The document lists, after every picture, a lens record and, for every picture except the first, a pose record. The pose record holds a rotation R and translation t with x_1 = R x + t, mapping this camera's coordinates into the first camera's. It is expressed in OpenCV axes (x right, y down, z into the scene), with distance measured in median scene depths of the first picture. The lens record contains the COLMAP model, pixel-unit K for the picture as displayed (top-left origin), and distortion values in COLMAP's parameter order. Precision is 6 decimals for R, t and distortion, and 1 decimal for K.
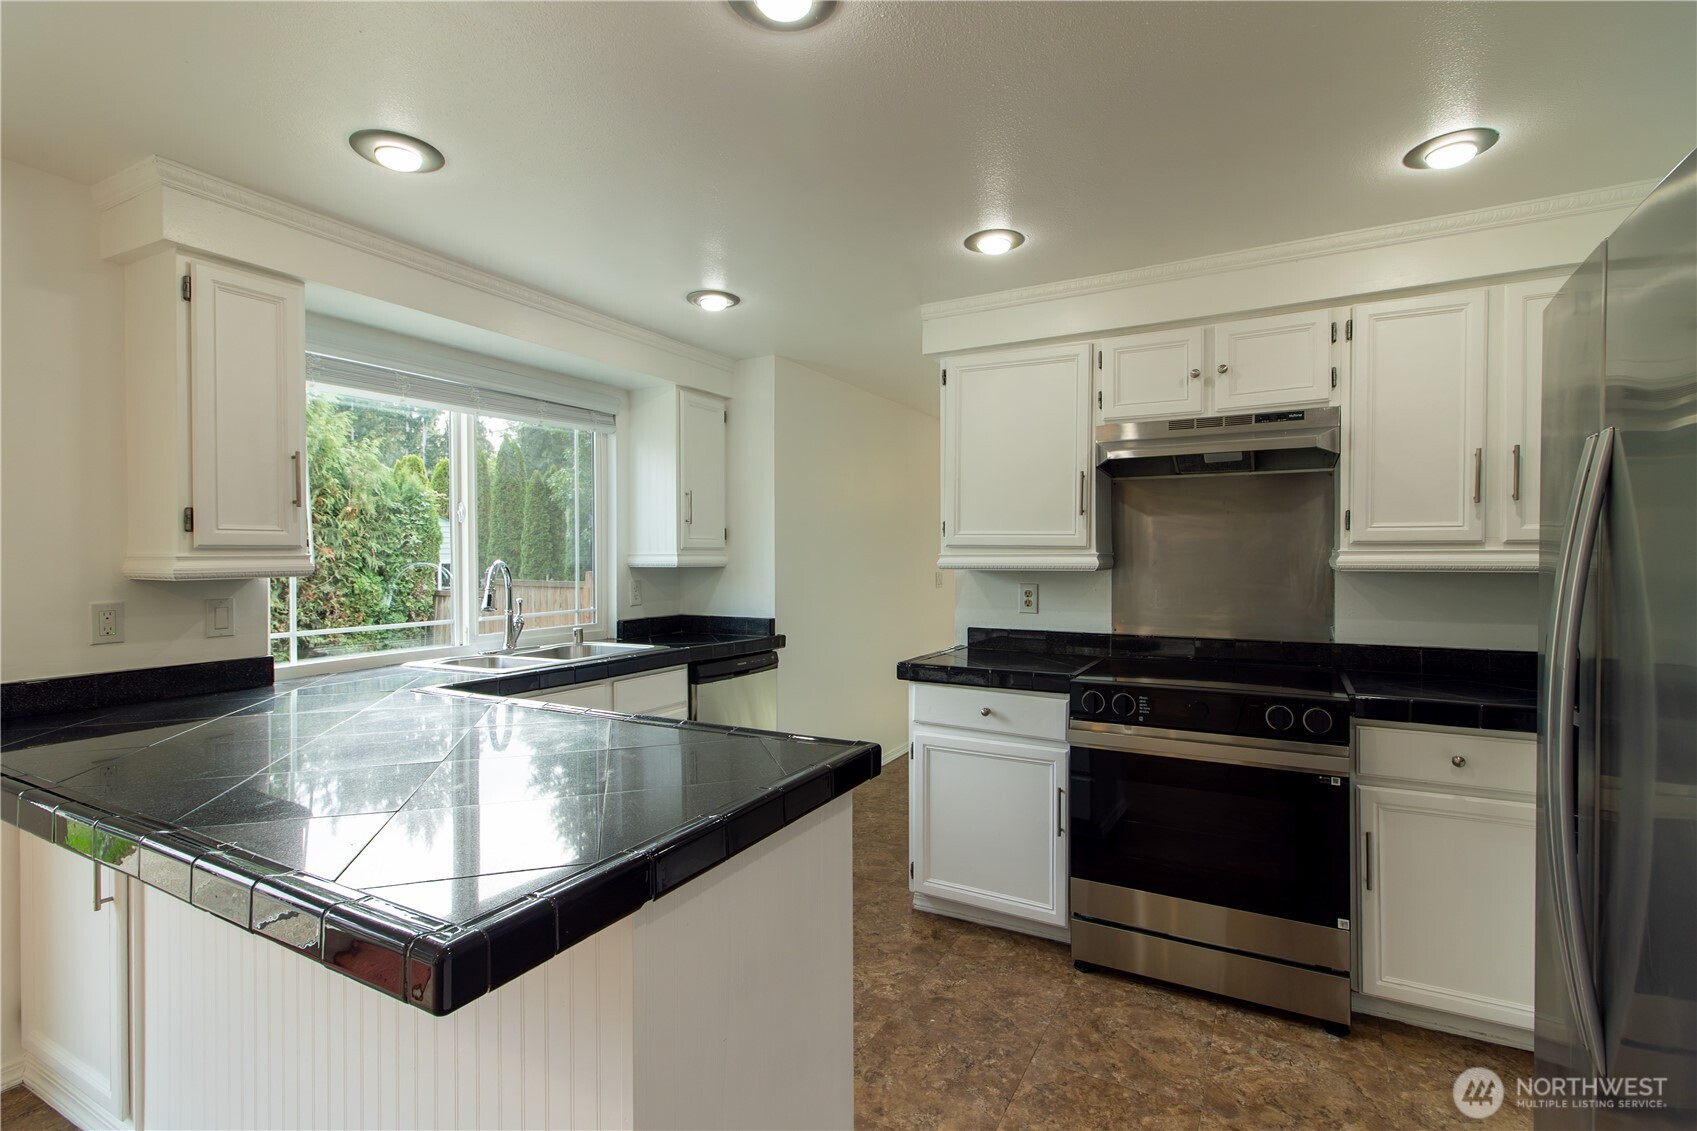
lens RADIAL K [[795.6, 0, 845.9], [0, 795.6, 558.9], [0, 0, 1]] dist [0.005049, 0.000344]
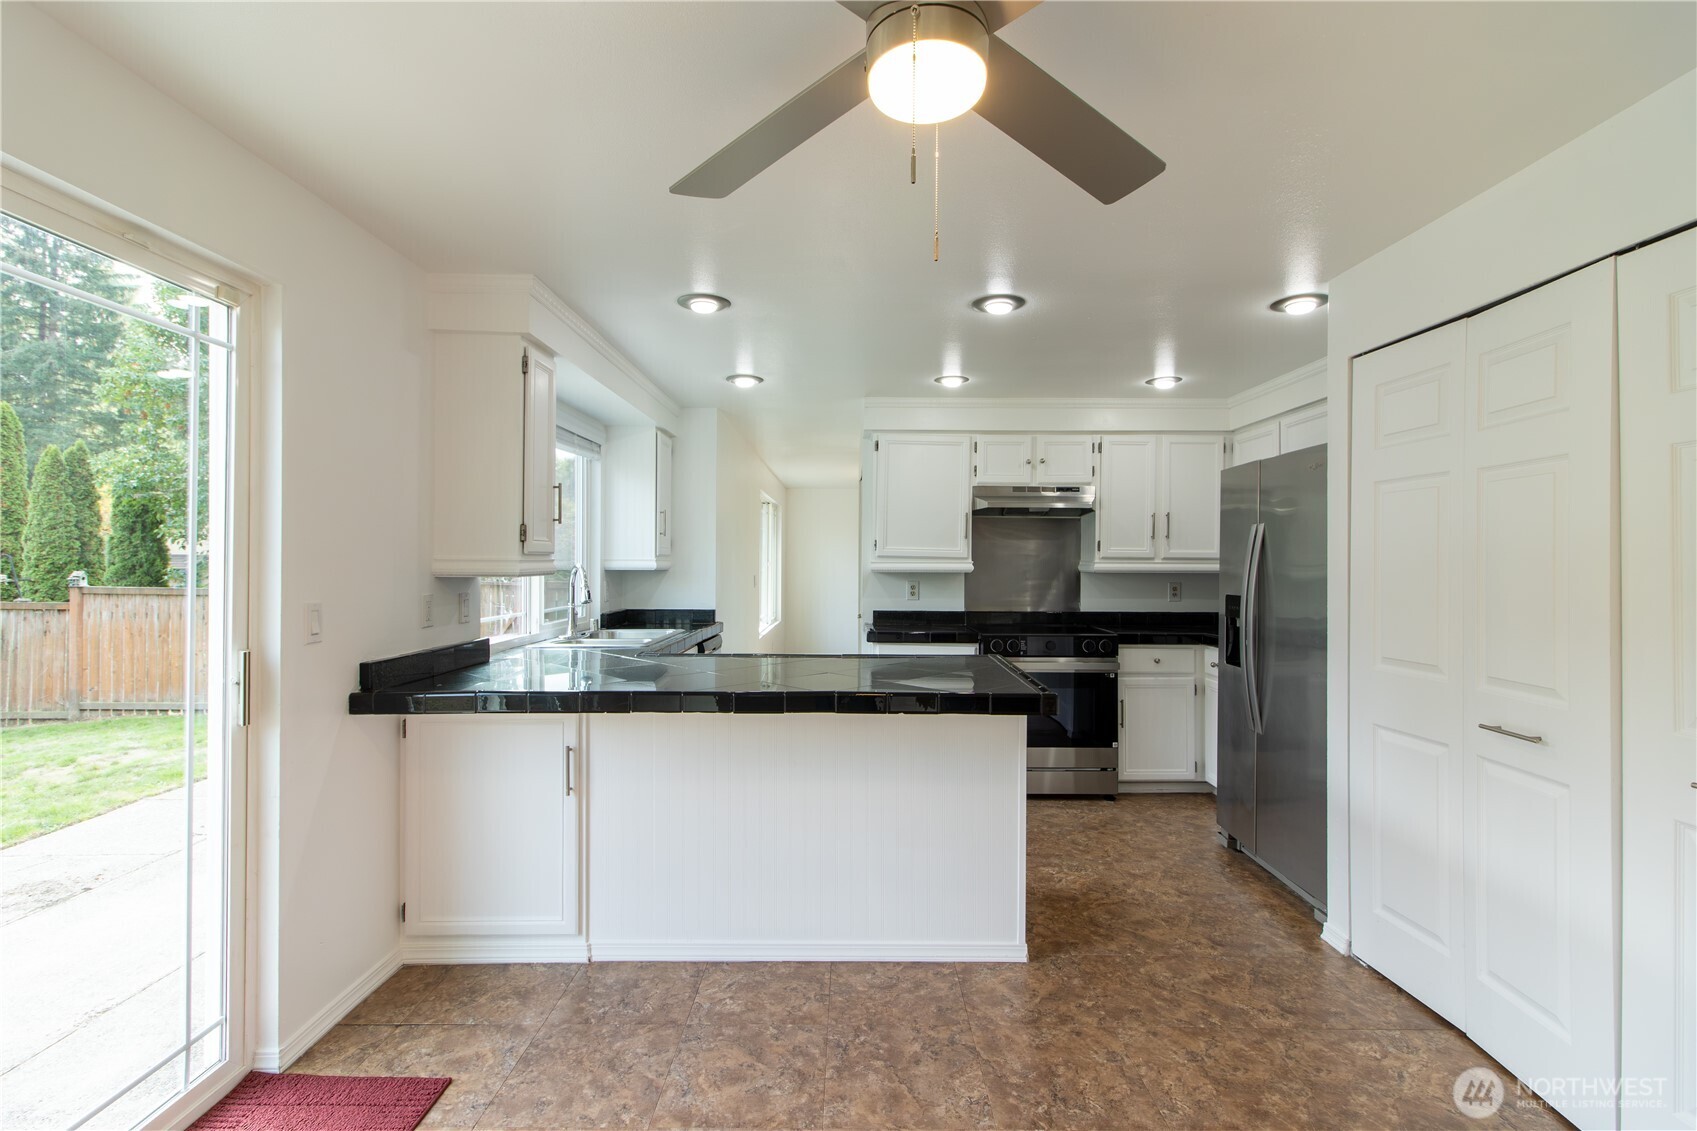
lens RADIAL K [[791.3, 0, 853.0], [0, 791.3, 561.6], [0, 0, 1]] dist [0.001084, 0.000116]
pose [[0.873886, 0.007553, 0.486072, -0.750181], [-0.005732, 0.999970, -0.005232, 0.002840], [-0.486097, 0.001786, 0.873903, -0.350254]]
